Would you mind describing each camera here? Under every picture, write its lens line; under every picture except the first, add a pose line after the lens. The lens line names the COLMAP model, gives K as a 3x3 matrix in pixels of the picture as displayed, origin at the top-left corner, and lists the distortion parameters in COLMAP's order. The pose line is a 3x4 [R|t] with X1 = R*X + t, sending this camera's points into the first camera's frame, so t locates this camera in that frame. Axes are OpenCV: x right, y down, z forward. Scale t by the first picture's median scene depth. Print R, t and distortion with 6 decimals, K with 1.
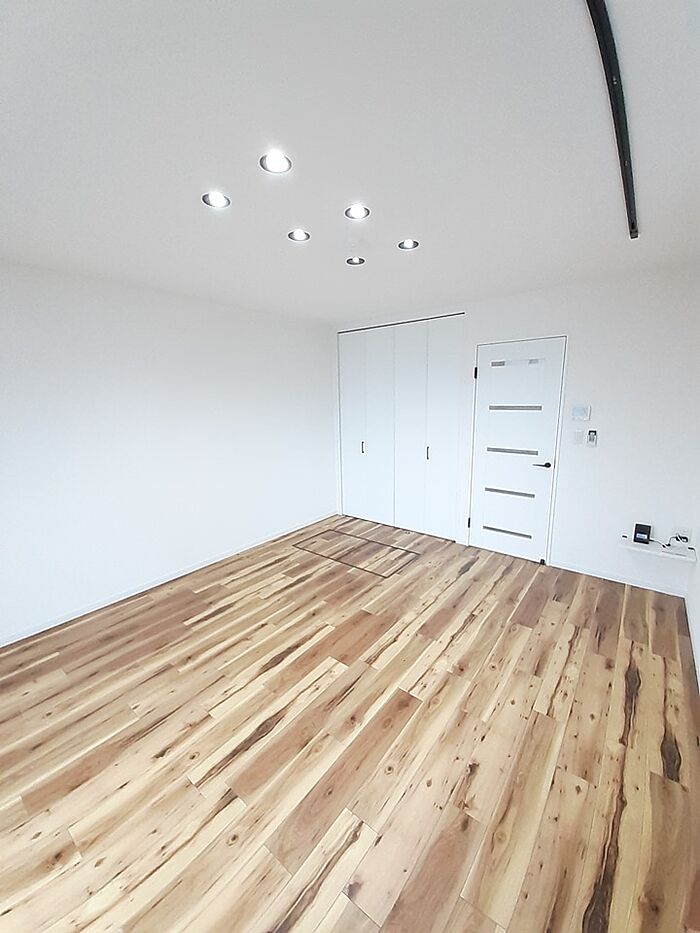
lens RADIAL K [[374.4, 0, 353.1], [0, 374.4, 464.3], [0, 0, 1]] dist [-0.017407, -0.000508]
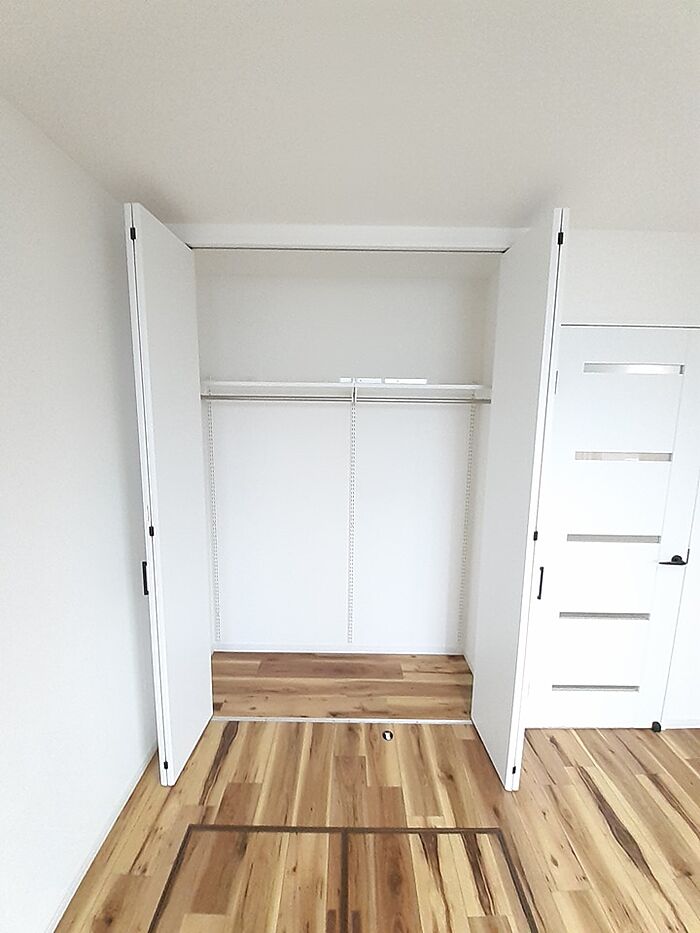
lens RADIAL K [[374.4, 0, 346.9], [0, 374.4, 465.0], [0, 0, 1]] dist [-0.017407, -0.000508]
pose [[0.784012, -0.055798, 0.618233, -0.161844], [0.085395, 0.996178, -0.018385, -0.147559], [-0.614844, 0.067208, 0.785780, 0.761461]]
